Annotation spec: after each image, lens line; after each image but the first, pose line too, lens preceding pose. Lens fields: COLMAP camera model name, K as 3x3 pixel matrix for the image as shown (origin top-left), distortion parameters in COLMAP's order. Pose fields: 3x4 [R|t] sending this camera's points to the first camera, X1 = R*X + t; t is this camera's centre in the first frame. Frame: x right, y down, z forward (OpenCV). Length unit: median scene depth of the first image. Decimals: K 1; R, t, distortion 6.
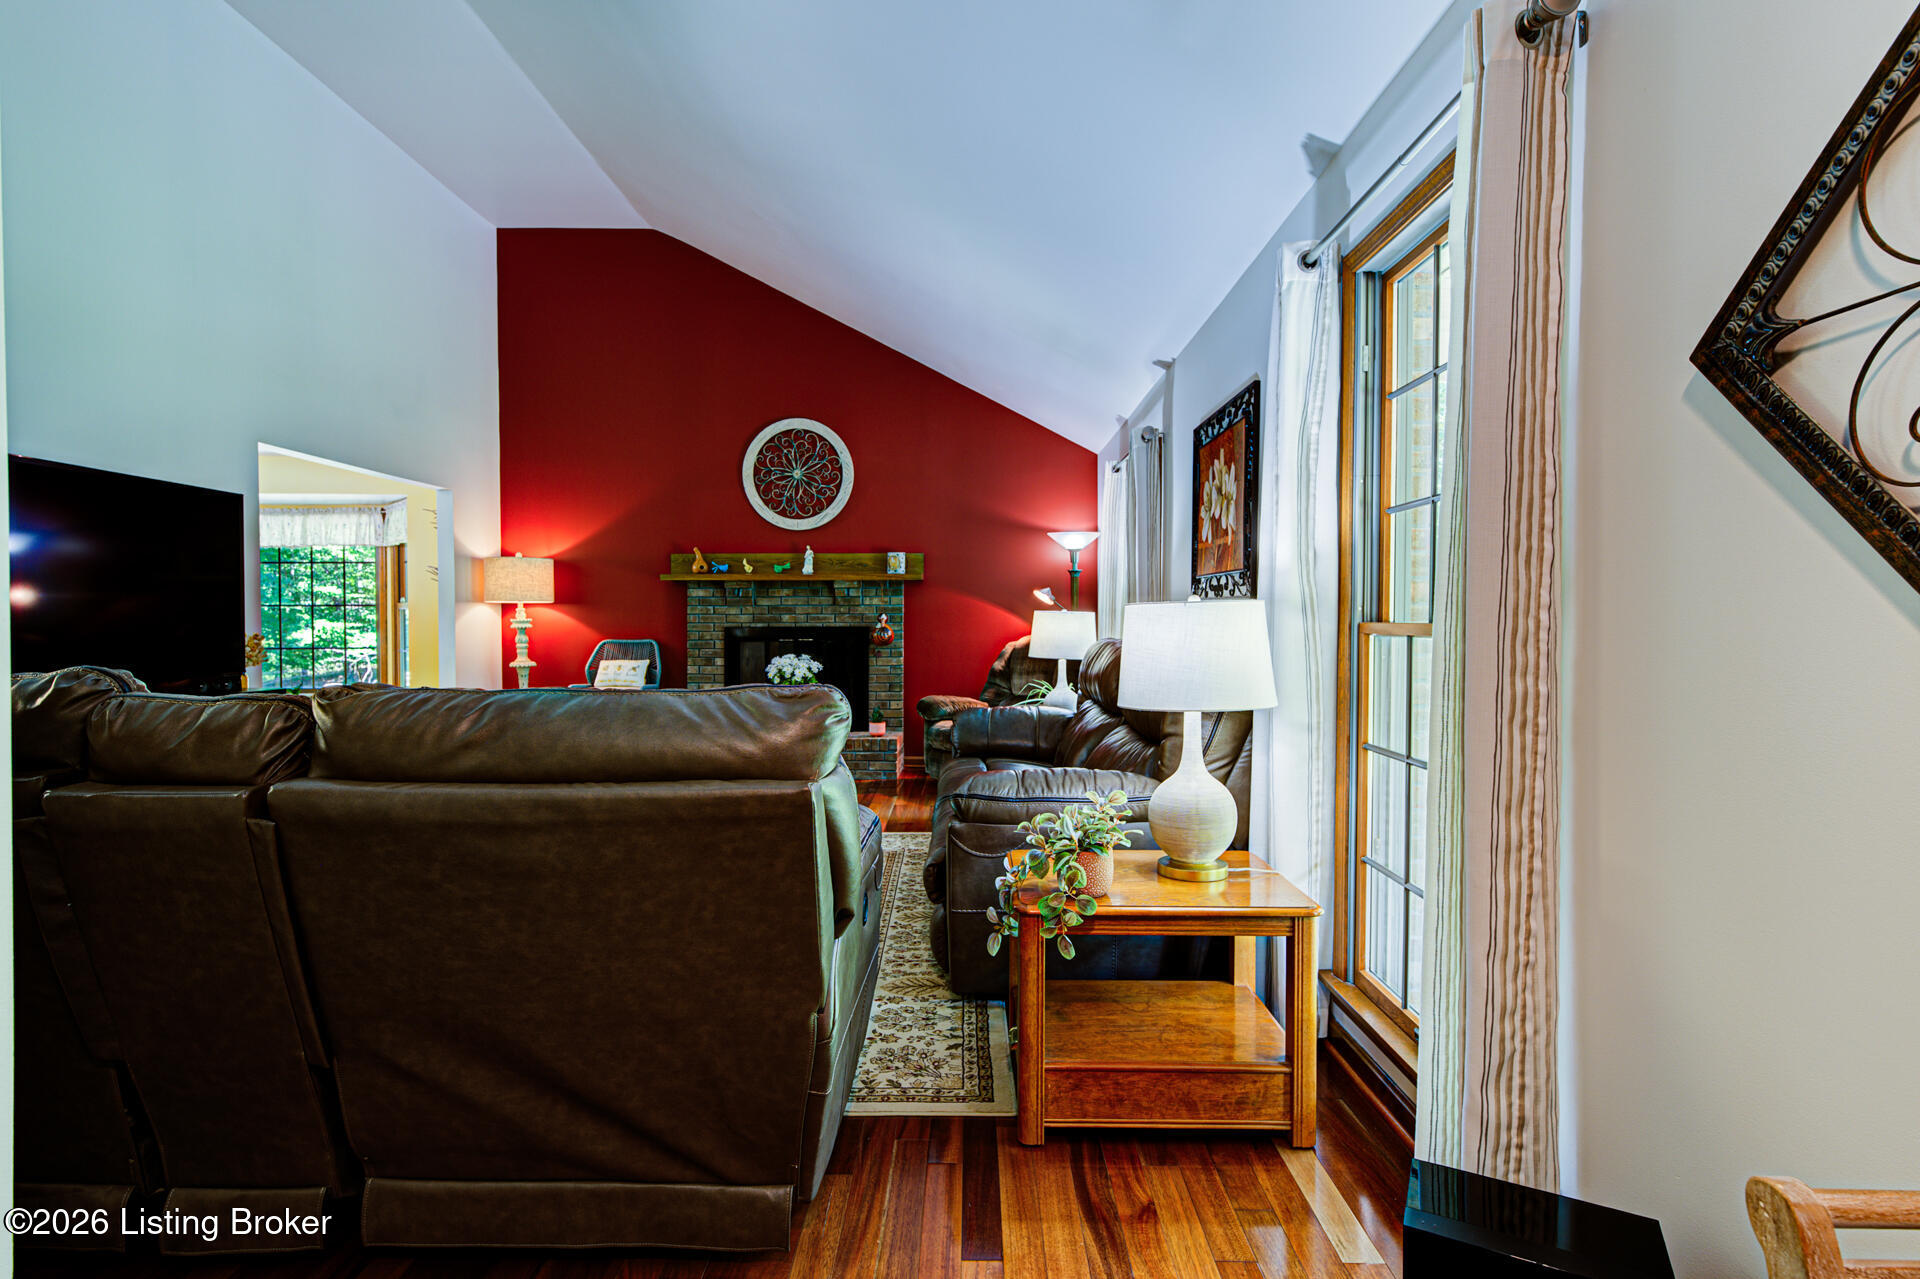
lens RADIAL K [[962.5, 0, 946.9], [0, 962.5, 642.3], [0, 0, 1]] dist [0.006664, 0.004082]
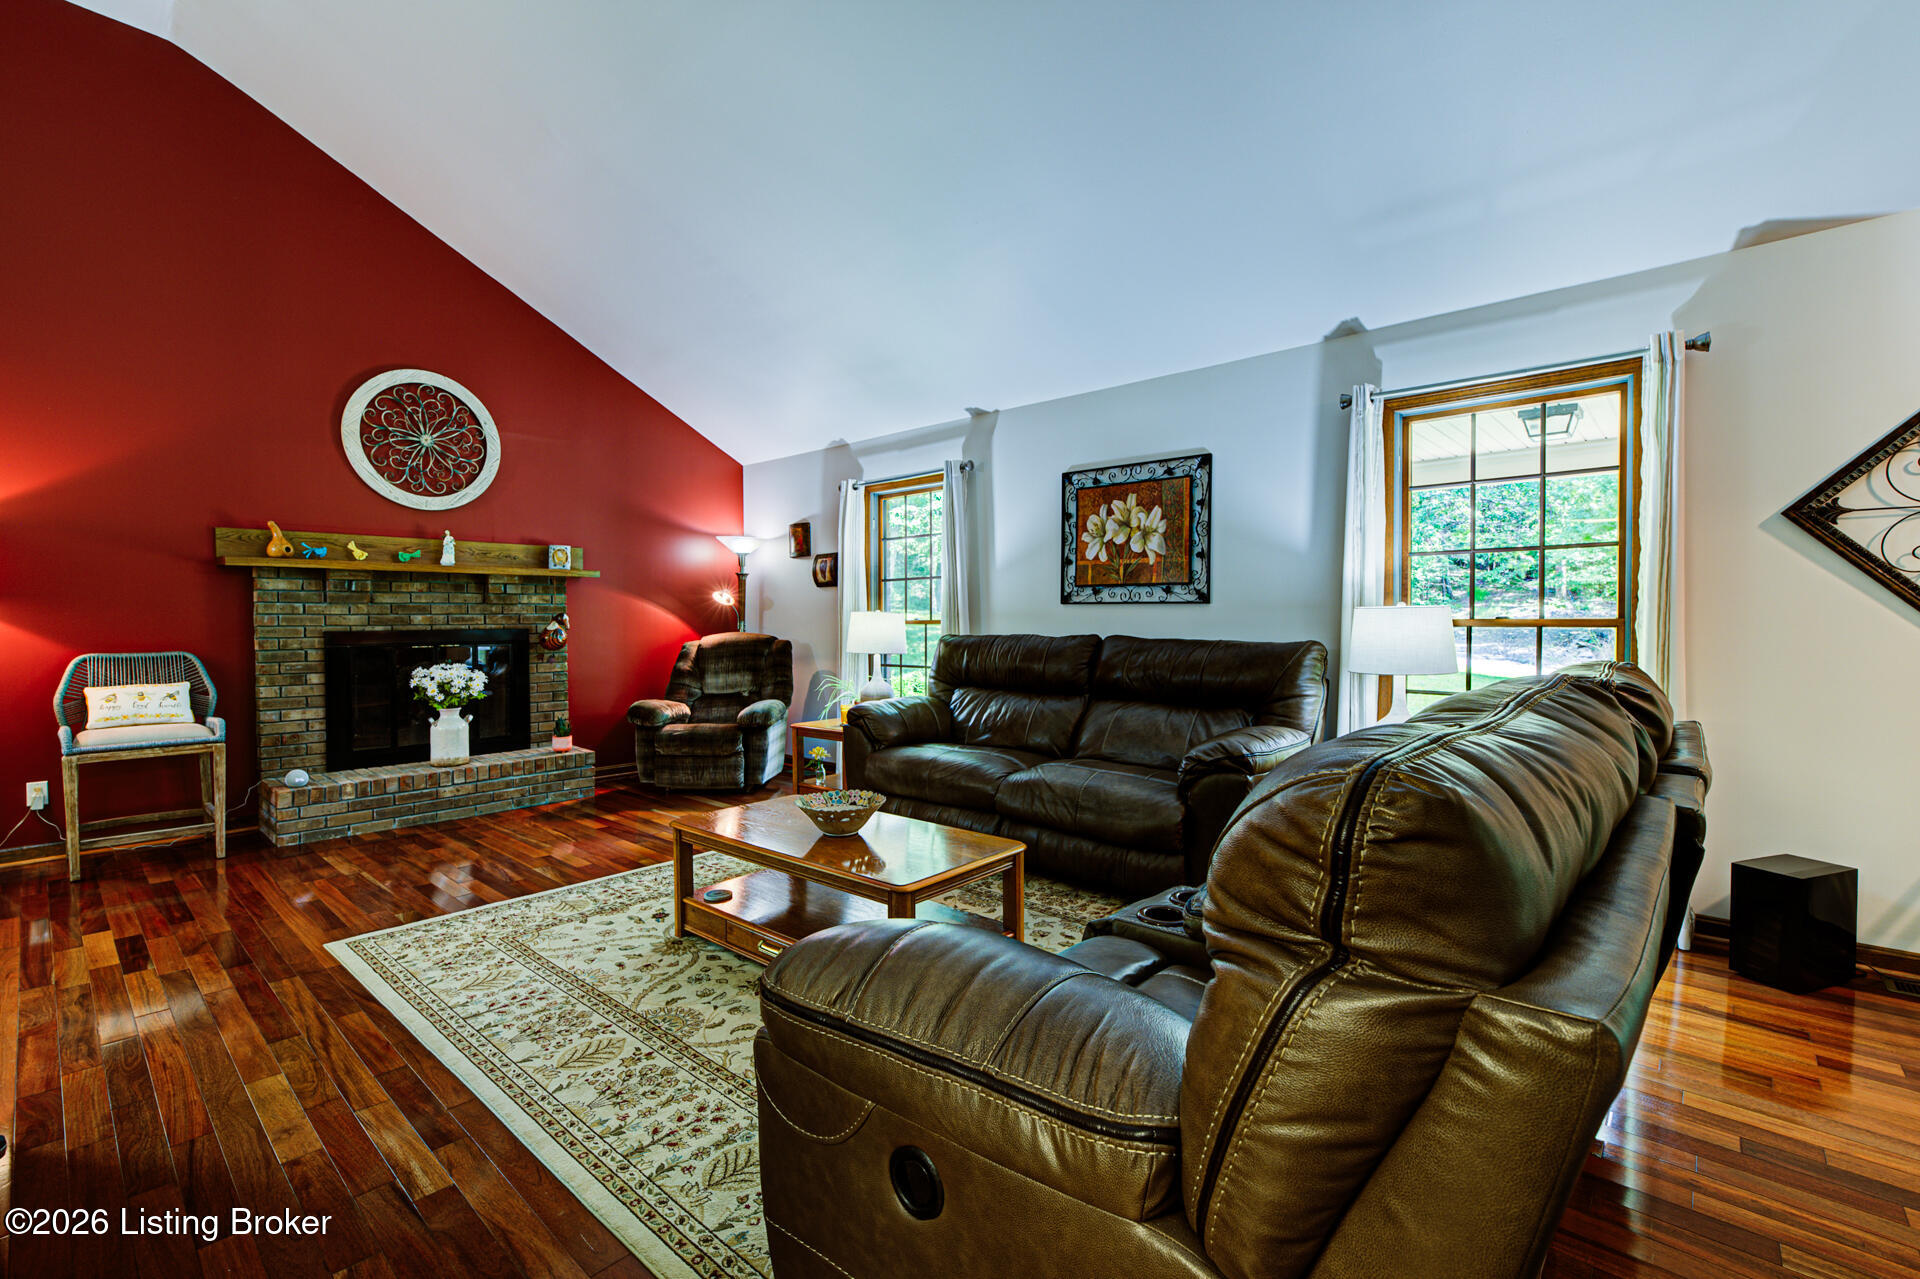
lens RADIAL K [[839.4, 0, 965.6], [0, 839.4, 637.7], [0, 0, 1]] dist [-0.005047, 0.001863]
pose [[0.651045, -0.019015, 0.758801, -0.398641], [0.021867, 0.999741, 0.006291, -0.004390], [-0.758725, 0.012497, 0.651292, 0.205580]]
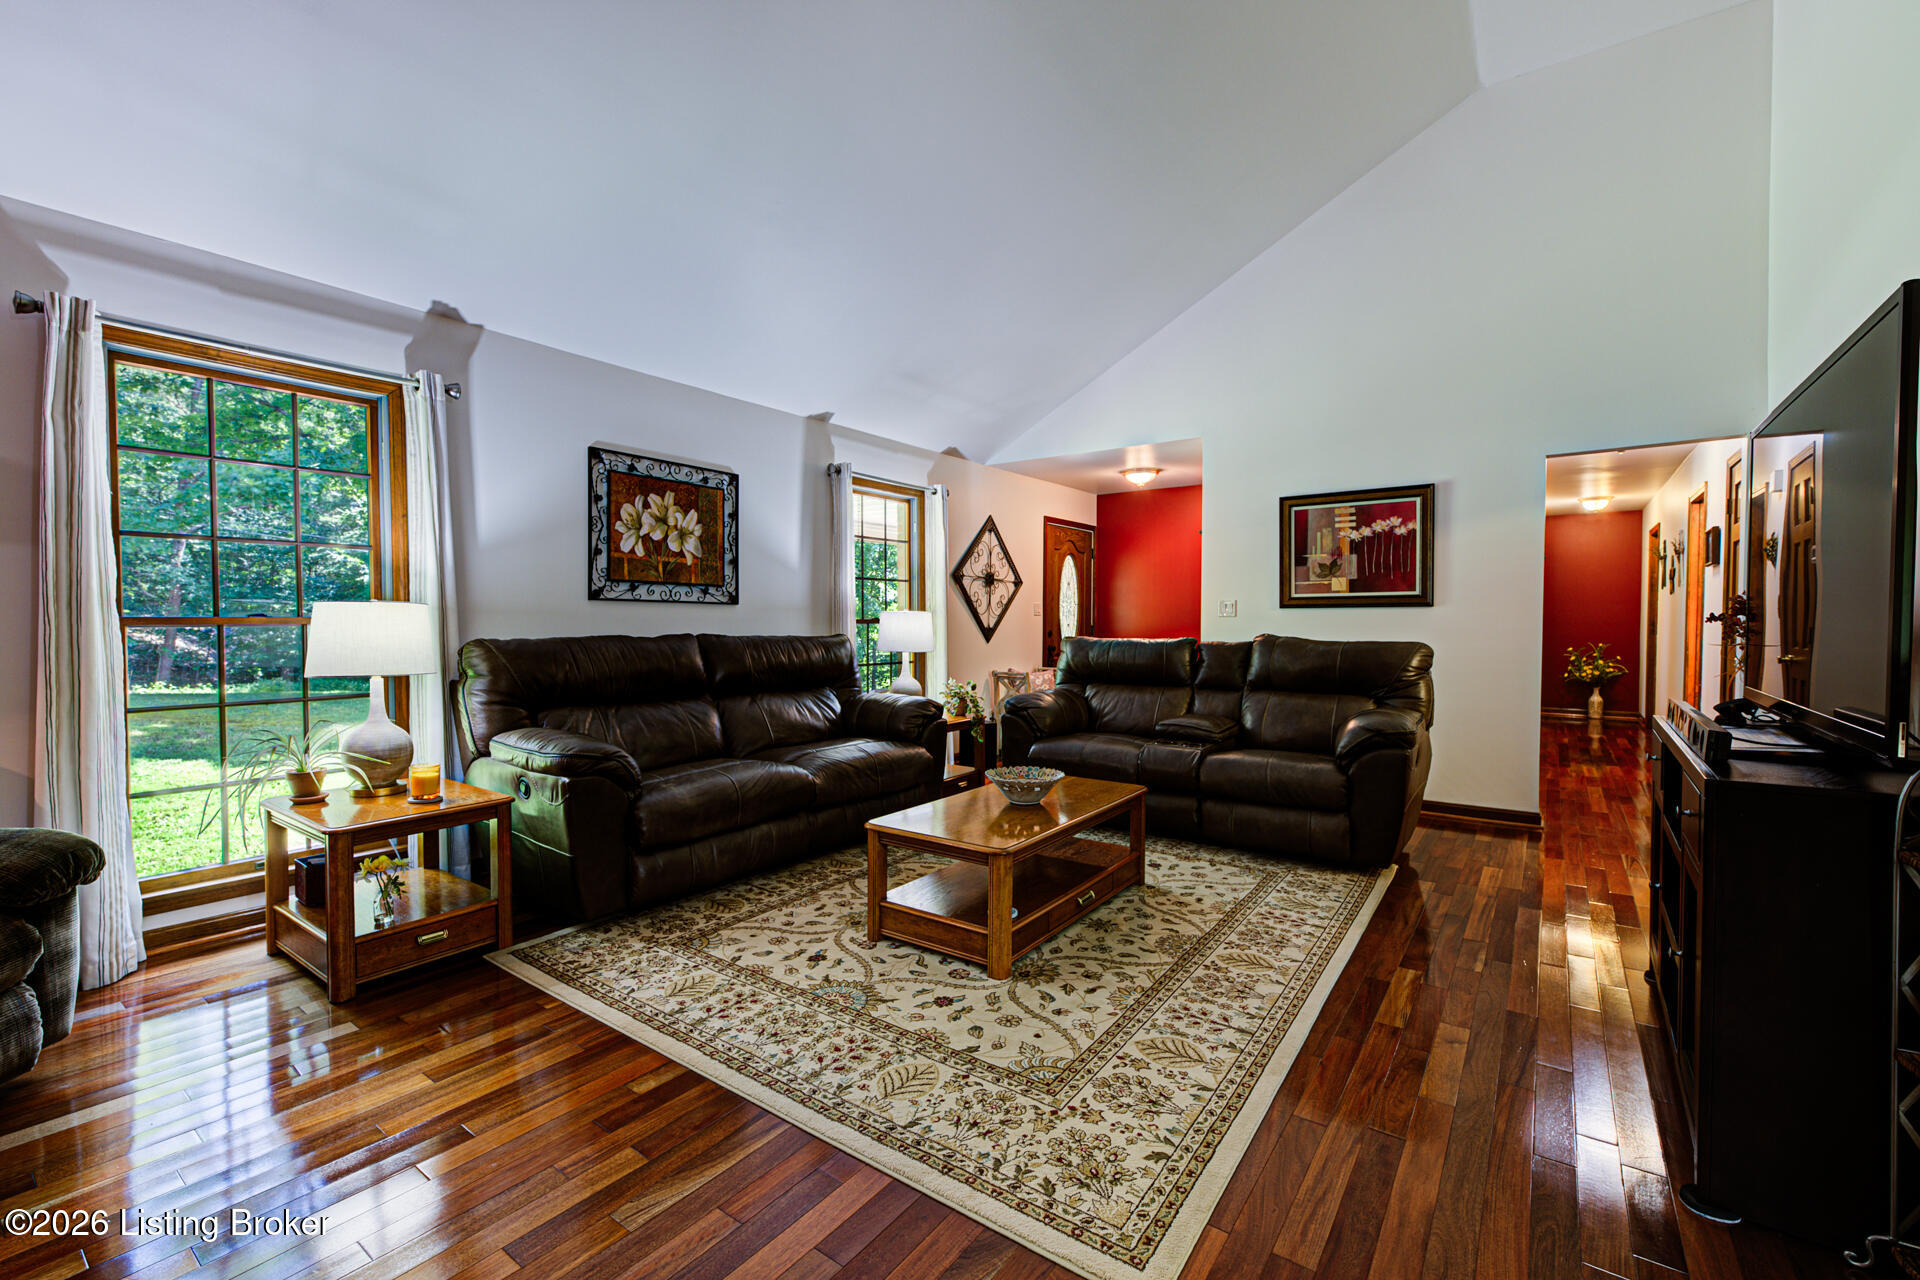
lens RADIAL K [[810.6, 0, 951.8], [0, 810.6, 637.8], [0, 0, 1]] dist [0.000001, 0.000133]
pose [[-0.816582, -0.018763, 0.576924, -0.361598], [0.007929, 0.999013, 0.043713, -0.021053], [-0.577175, 0.040270, -0.815627, 0.875388]]
